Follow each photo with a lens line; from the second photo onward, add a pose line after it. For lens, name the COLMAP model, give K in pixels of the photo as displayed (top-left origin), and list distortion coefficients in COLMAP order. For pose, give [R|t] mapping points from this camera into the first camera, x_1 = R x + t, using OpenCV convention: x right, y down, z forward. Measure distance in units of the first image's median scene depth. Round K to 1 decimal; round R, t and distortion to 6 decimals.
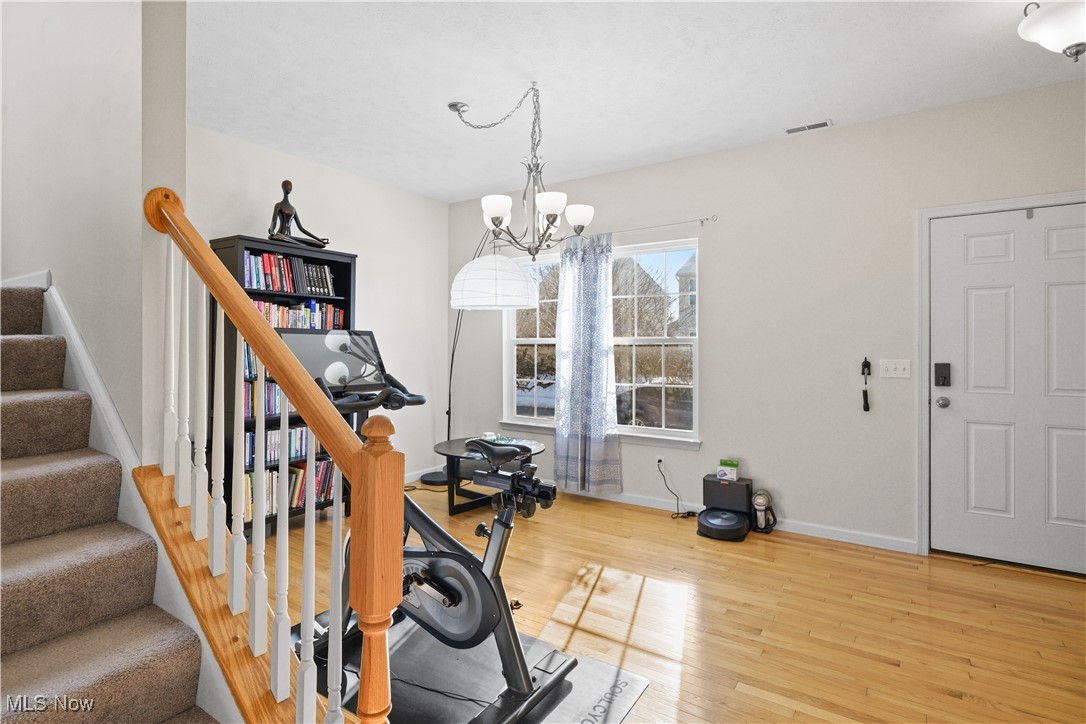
lens RADIAL K [[543.7, 0, 535.5], [0, 543.7, 344.7], [0, 0, 1]] dist [-0.000650, -0.000139]
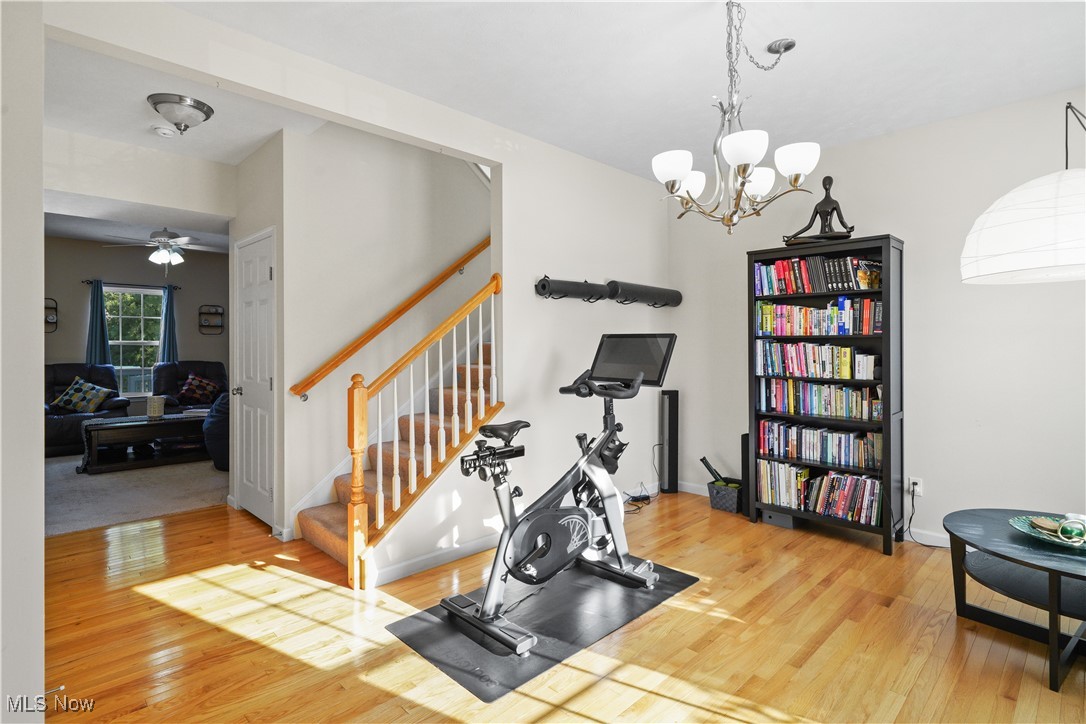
lens RADIAL K [[543.7, 0, 535.5], [0, 543.7, 344.7], [0, 0, 1]] dist [-0.000650, -0.000139]
pose [[-0.198060, 0.001310, -0.980189, 0.597143], [0.005090, 0.999987, 0.000308, -0.004256], [0.980177, -0.004928, -0.198064, 0.681005]]
